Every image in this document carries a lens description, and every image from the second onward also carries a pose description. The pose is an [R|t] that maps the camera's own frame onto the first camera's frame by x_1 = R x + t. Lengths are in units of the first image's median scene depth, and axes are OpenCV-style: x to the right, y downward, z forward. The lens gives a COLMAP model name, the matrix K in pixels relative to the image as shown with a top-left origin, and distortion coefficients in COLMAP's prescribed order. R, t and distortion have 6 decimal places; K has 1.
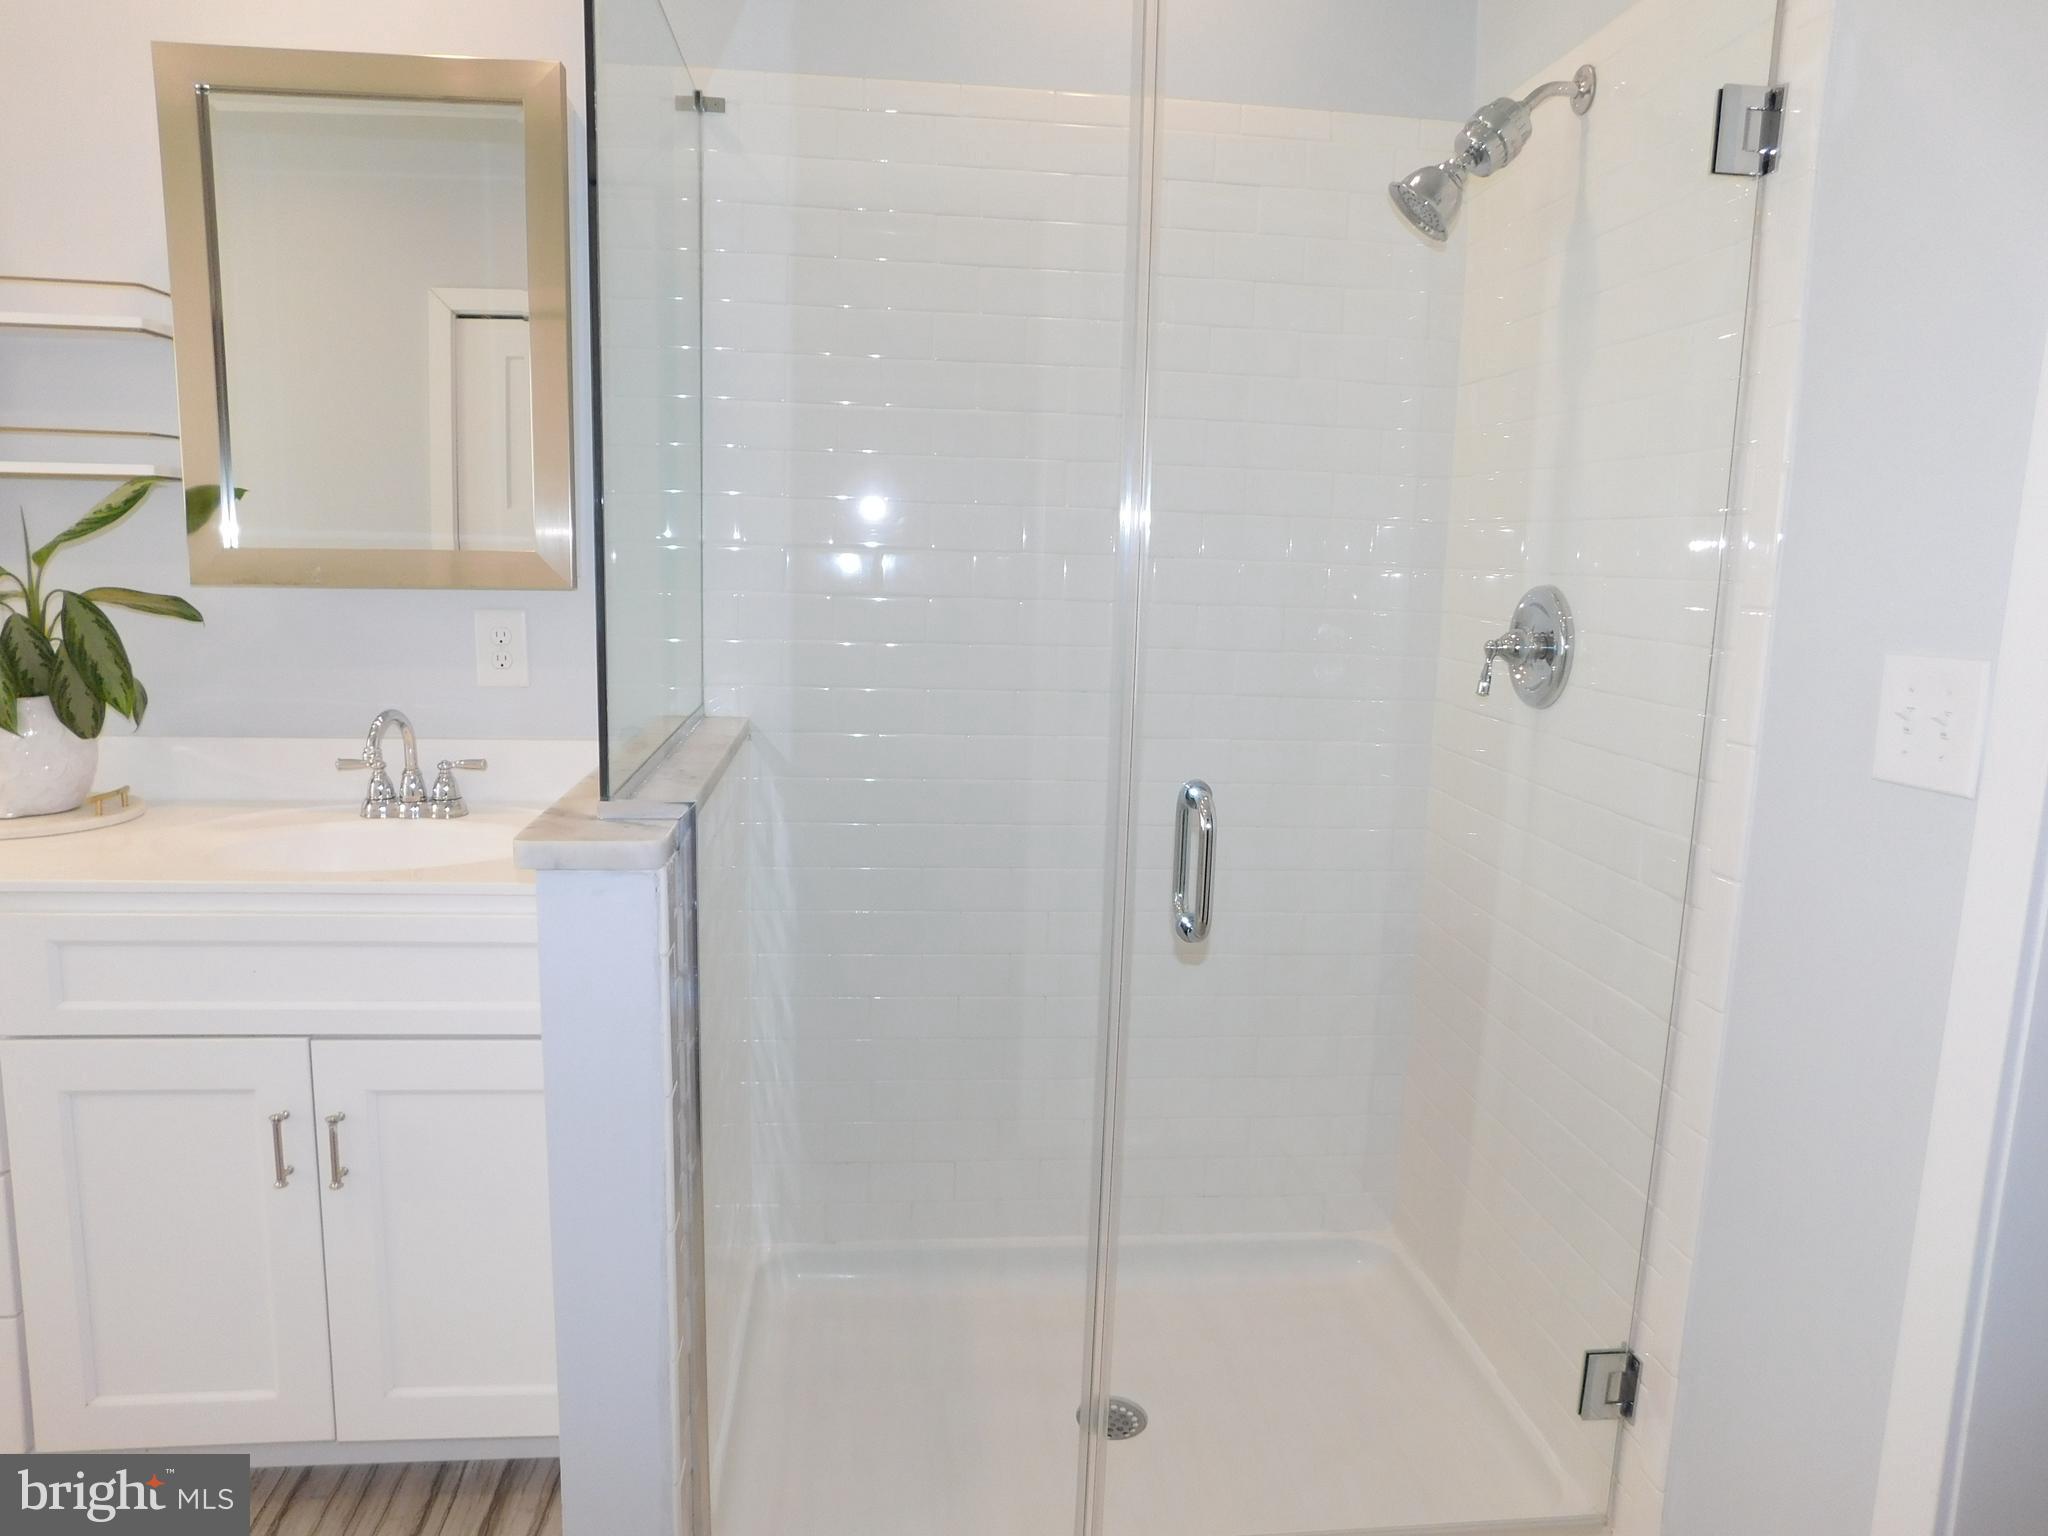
lens RADIAL K [[1376.1, 0, 1024.0], [0, 1376.1, 768.0], [0, 0, 1]] dist [-0.000183, 0.000090]
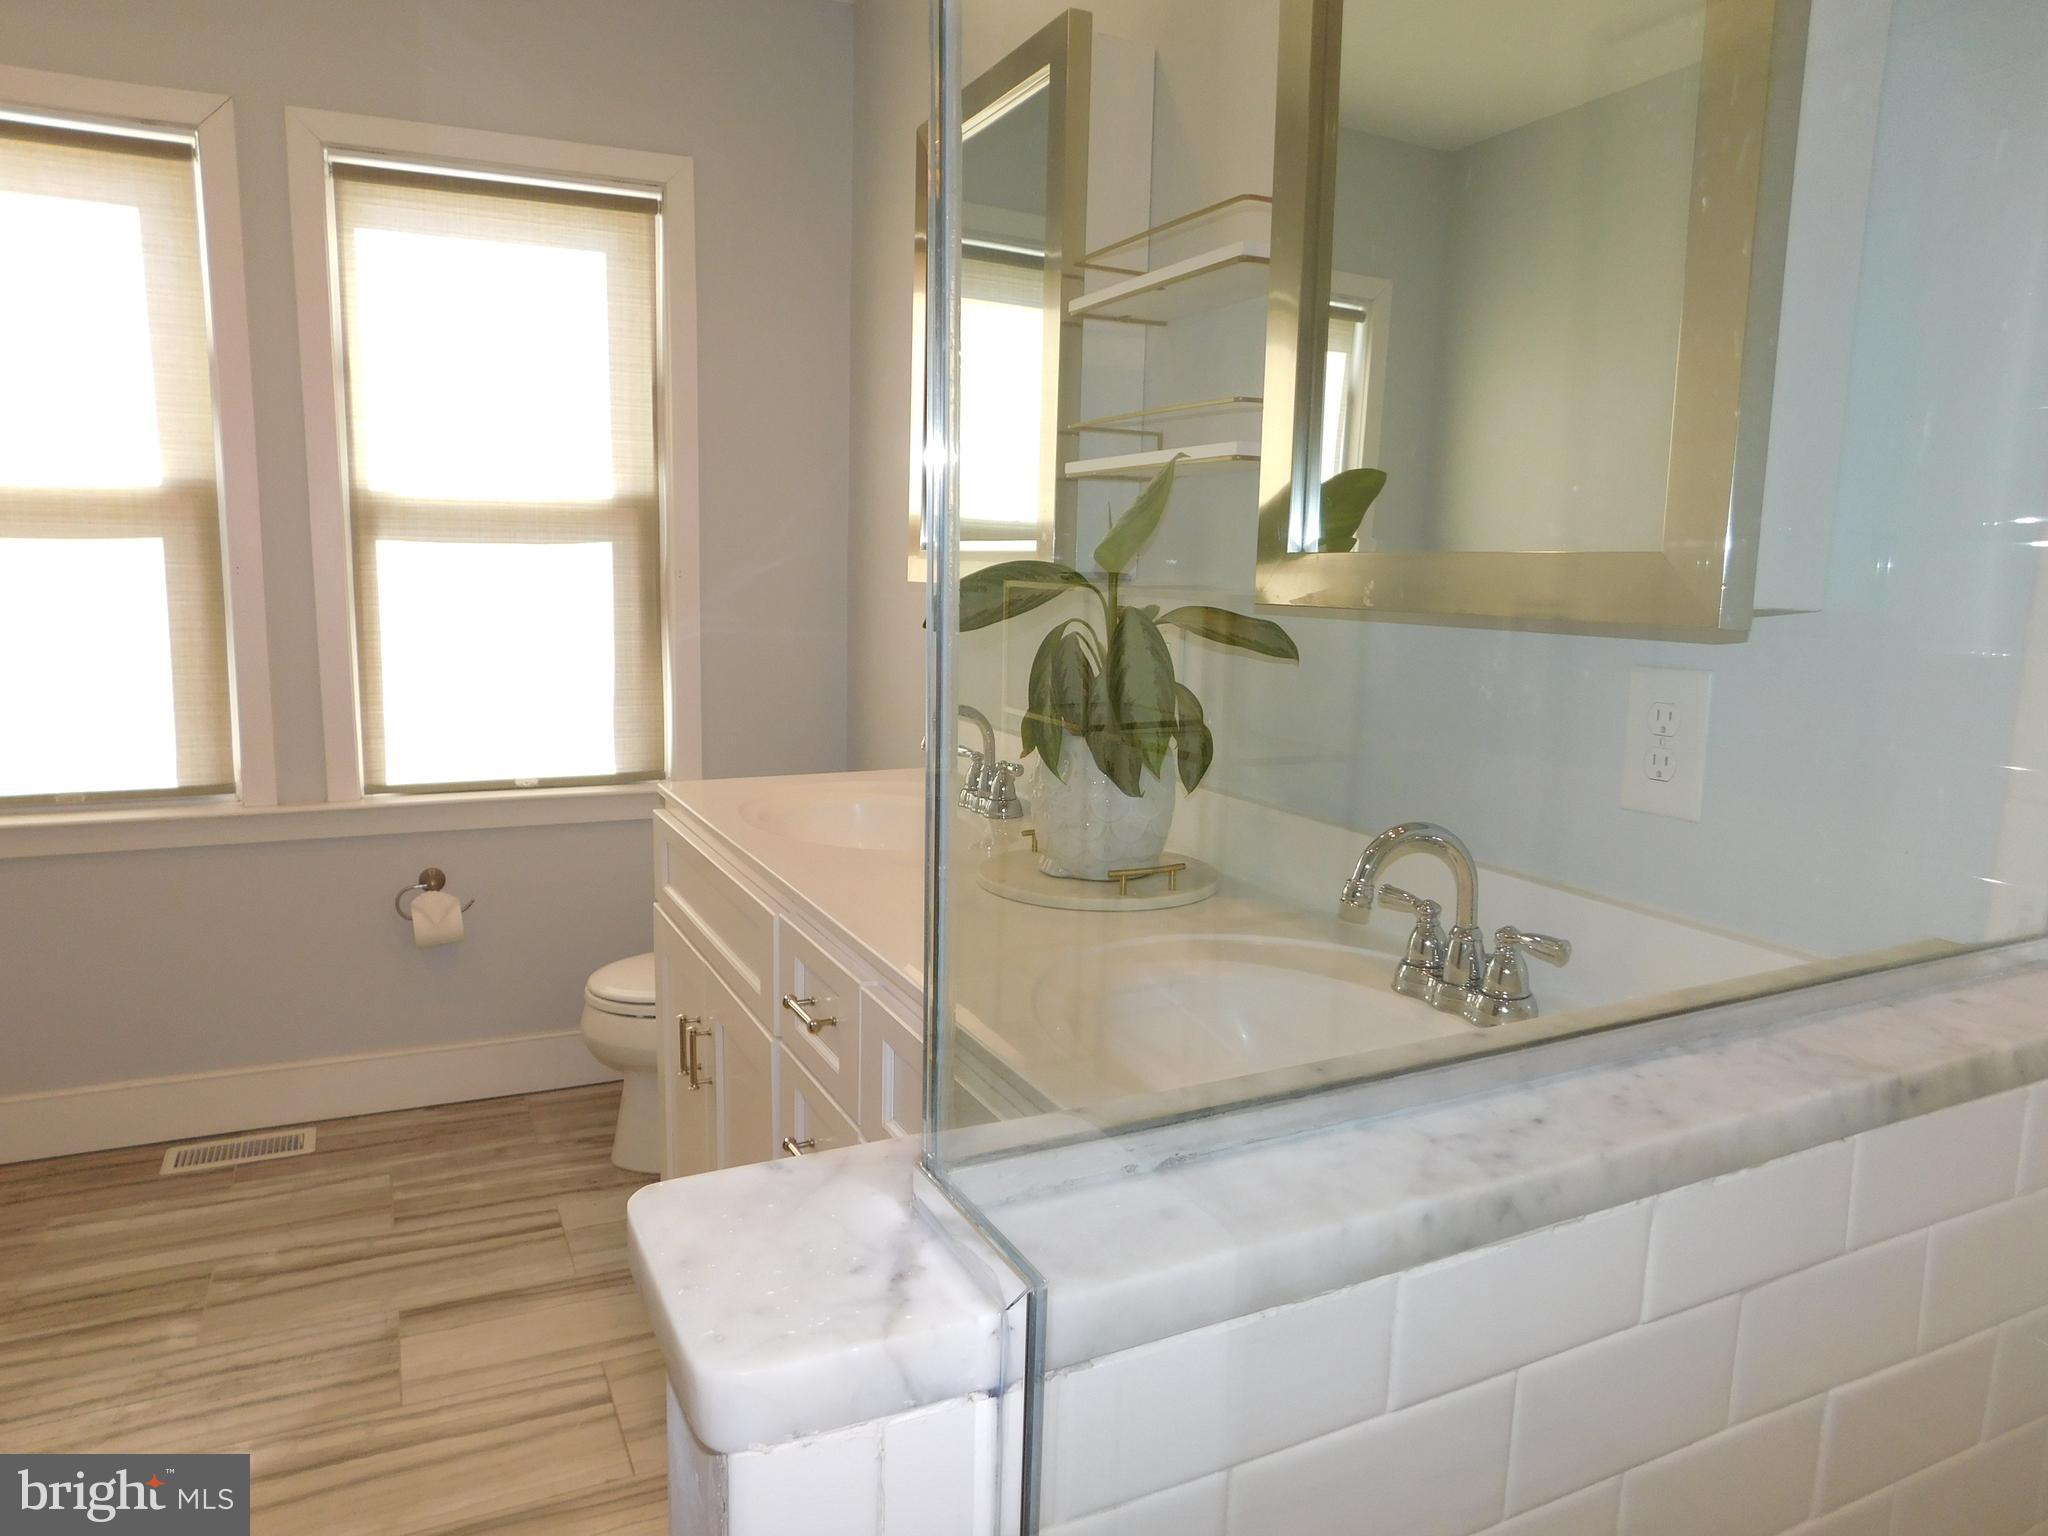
lens RADIAL K [[1376.1, 0, 1024.0], [0, 1376.1, 768.0], [0, 0, 1]] dist [-0.000183, 0.000090]
pose [[0.356676, 0.125258, -0.925793, 0.032048], [-0.181759, 0.981339, 0.062748, -0.070396], [0.916377, 0.145890, 0.372787, 0.614767]]
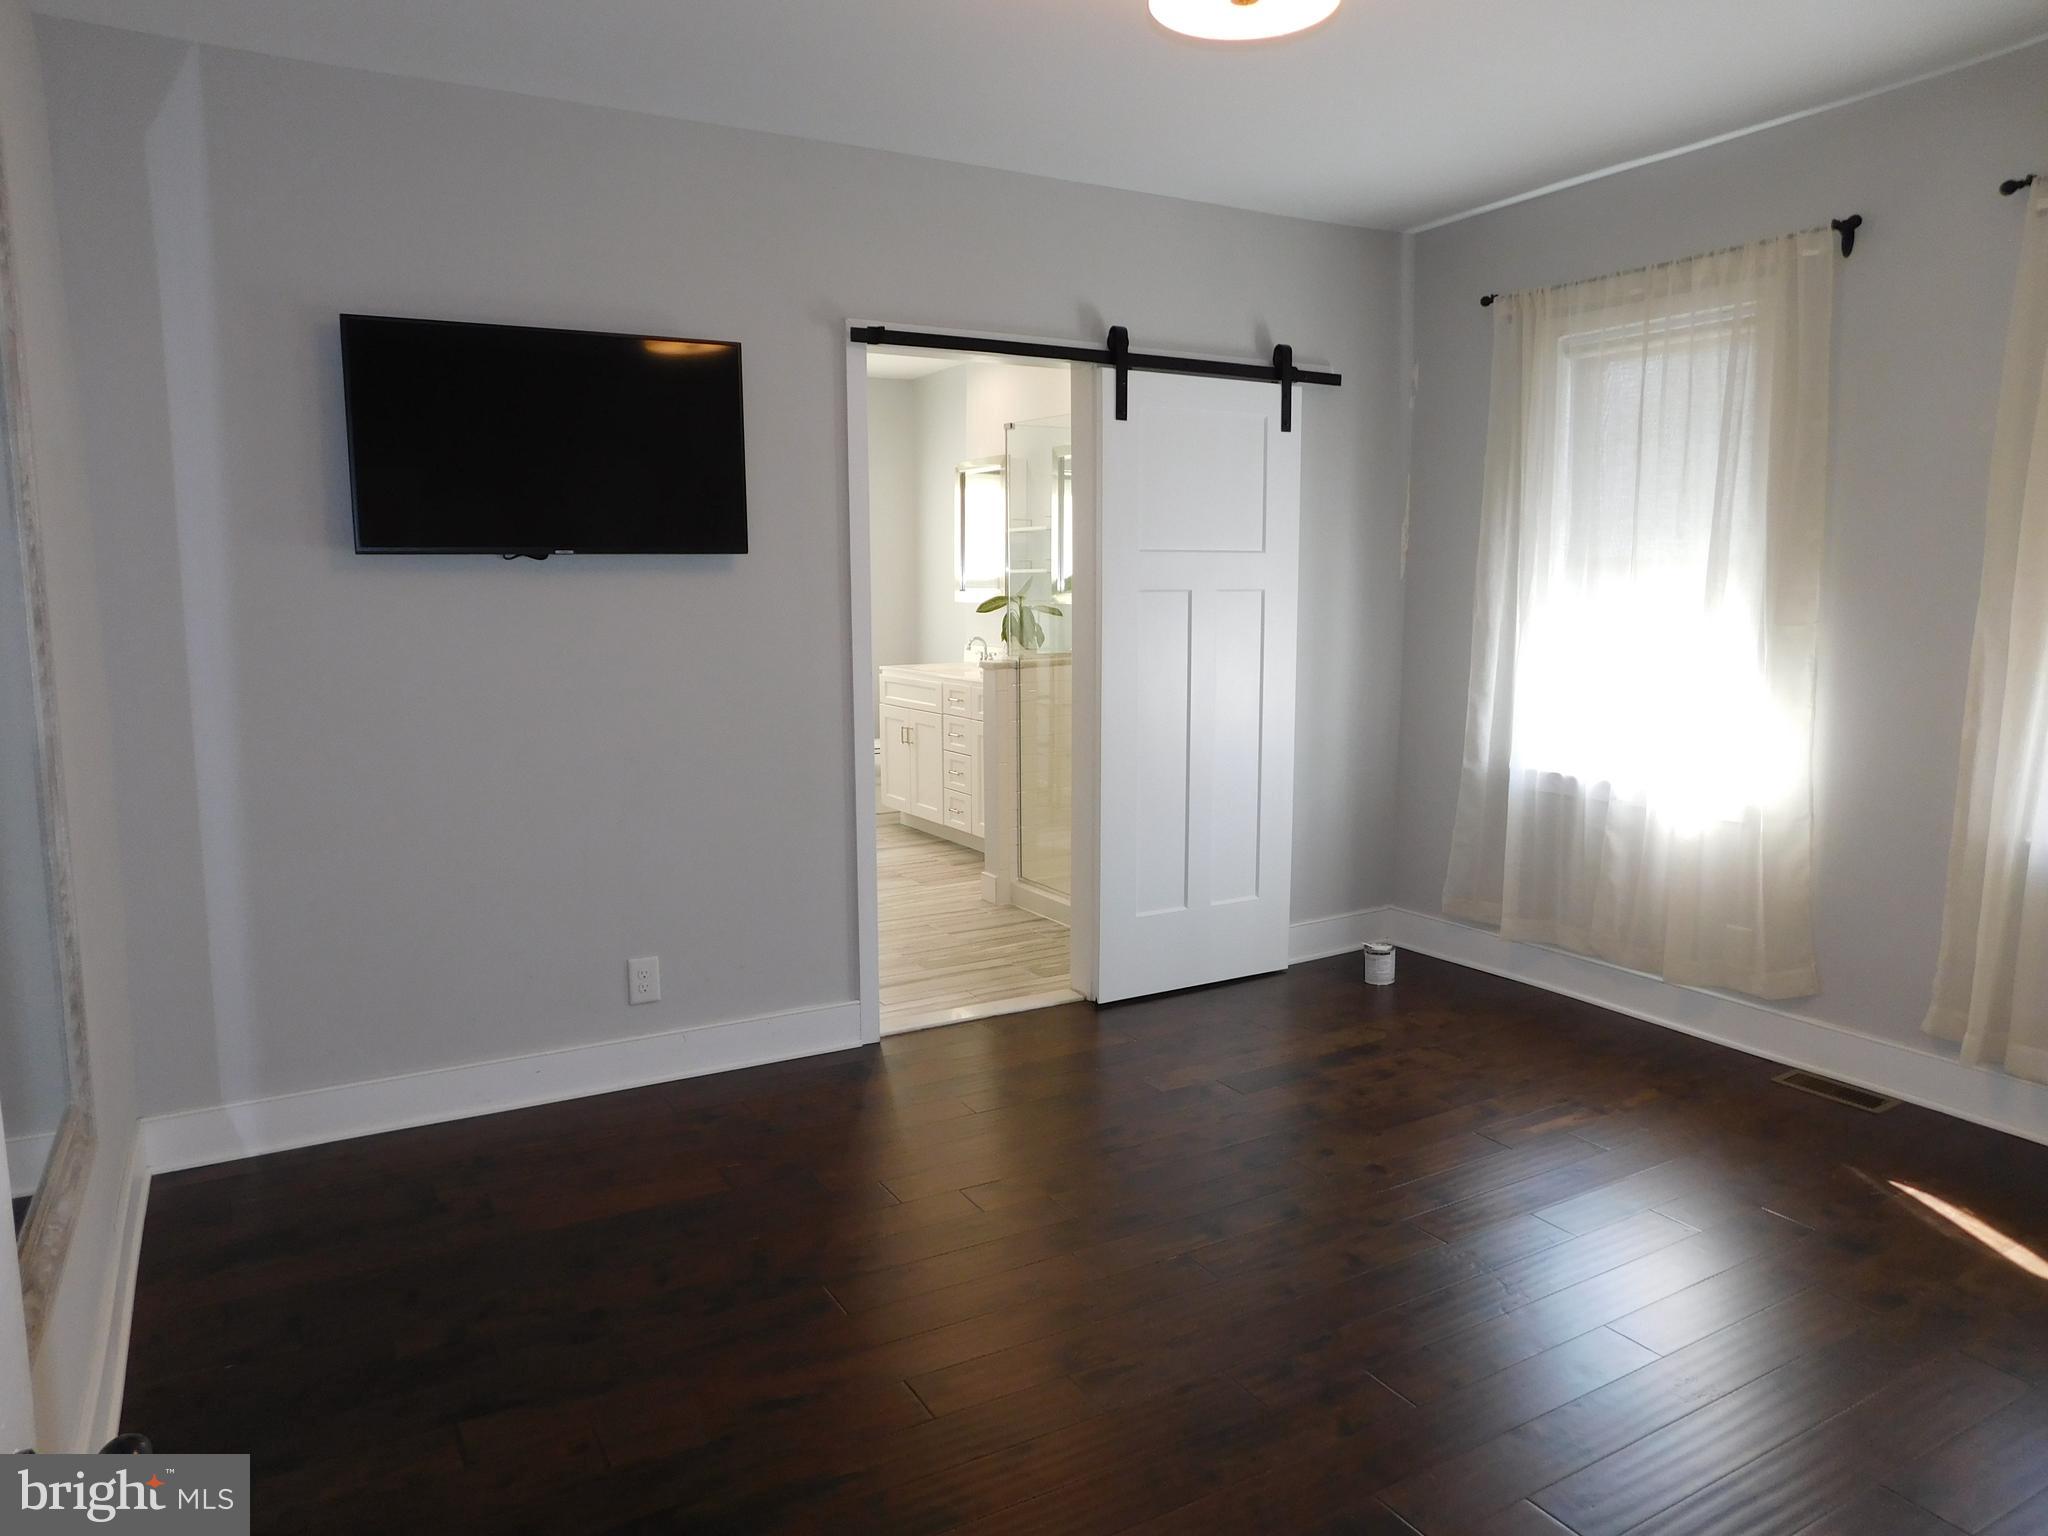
lens RADIAL K [[1376.1, 0, 1024.0], [0, 1376.1, 768.0], [0, 0, 1]] dist [-0.000183, 0.000090]
pose [[0.421200, 0.109195, -0.900371, 2.045221], [-0.136739, 0.989024, 0.055980, 0.059406], [0.896601, 0.099537, 0.431508, -0.306912]]
